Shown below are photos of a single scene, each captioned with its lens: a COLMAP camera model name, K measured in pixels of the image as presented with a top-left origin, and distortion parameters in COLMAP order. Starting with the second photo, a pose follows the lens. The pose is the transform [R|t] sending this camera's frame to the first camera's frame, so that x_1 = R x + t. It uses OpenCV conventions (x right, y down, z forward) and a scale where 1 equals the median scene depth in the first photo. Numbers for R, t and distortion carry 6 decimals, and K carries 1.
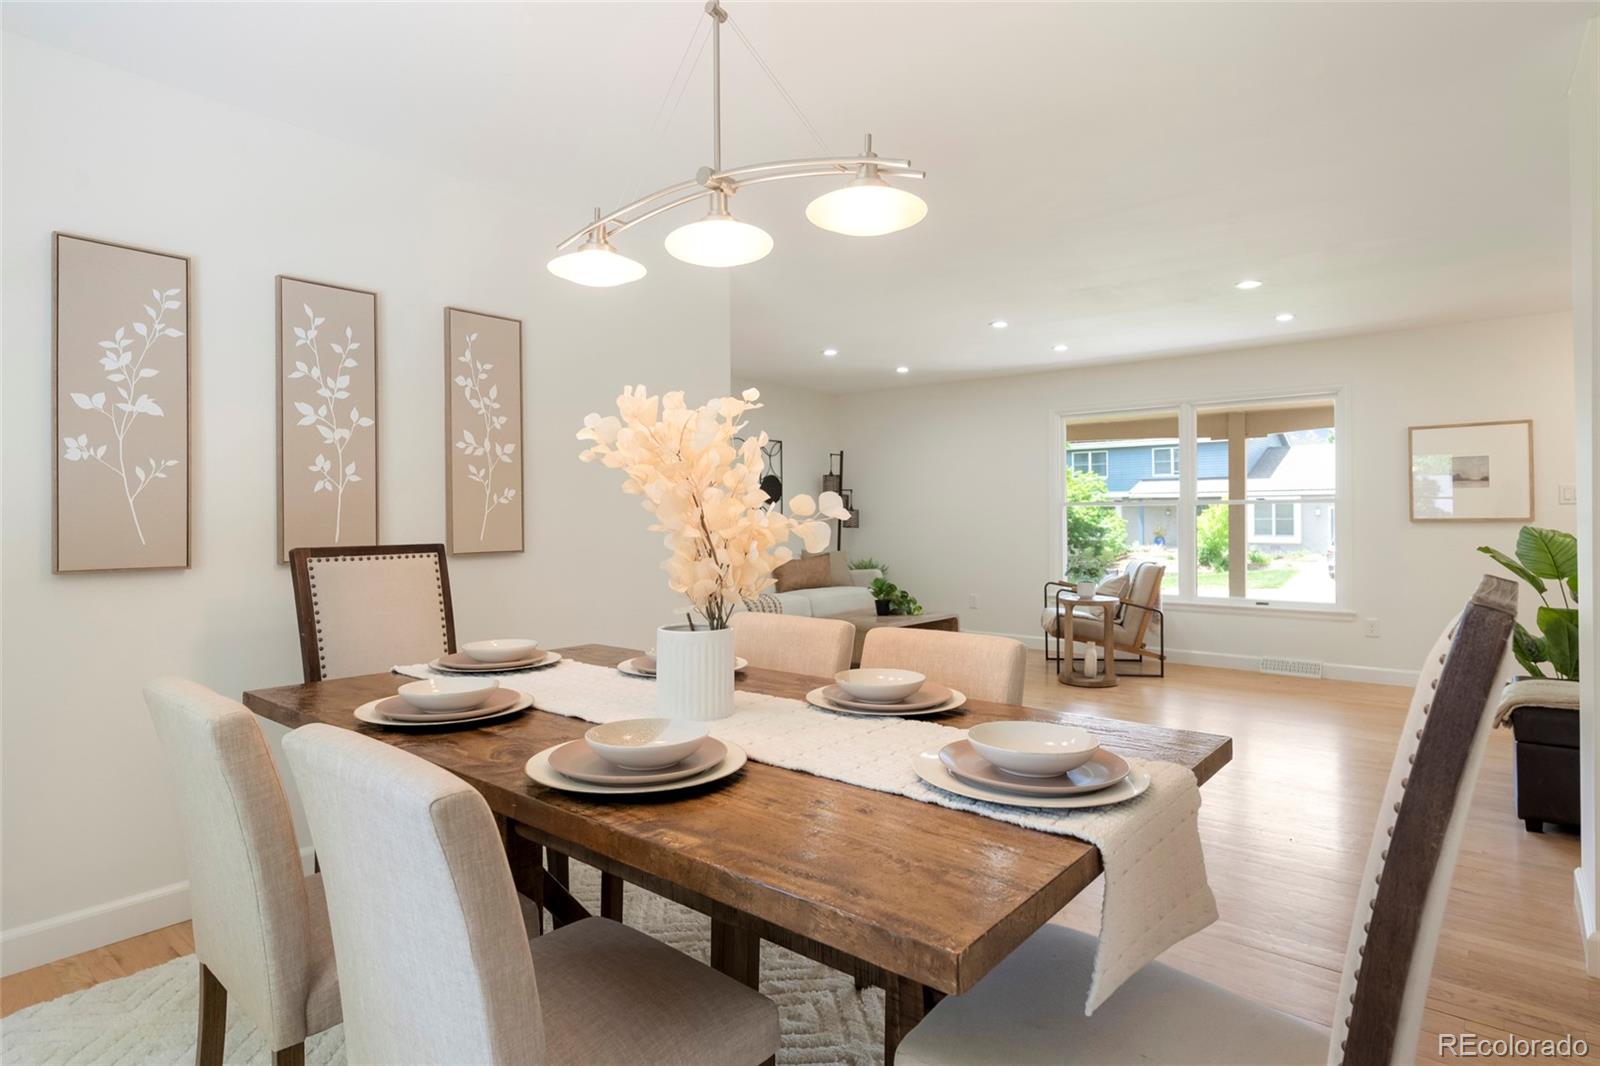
lens RADIAL K [[851.2, 0, 800.0], [0, 851.2, 533.0], [0, 0, 1]] dist [0.000916, 0.000133]
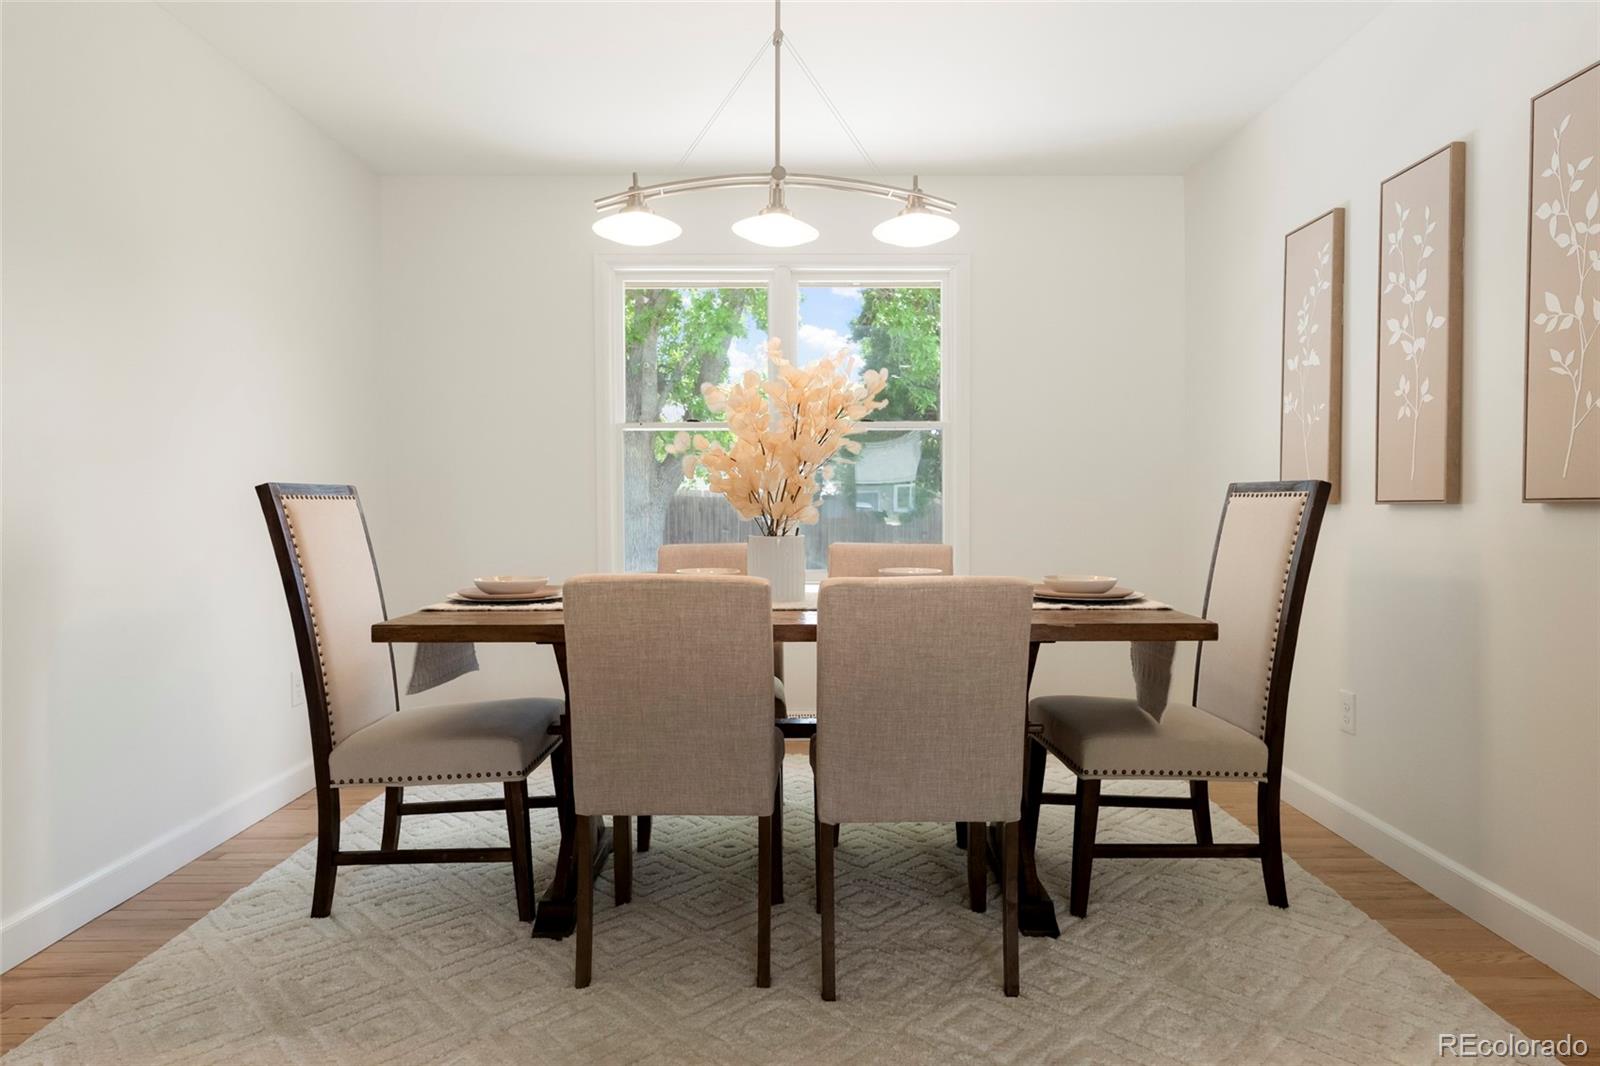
lens RADIAL K [[961.4, 0, 800.0], [0, 961.4, 533.0], [0, 0, 1]] dist [-0.000634, 0.000458]
pose [[-0.766447, 0.031387, -0.641540, 0.499773], [-0.001310, 0.998727, 0.050427, 0.016244], [0.642306, 0.039490, -0.765430, 1.332269]]
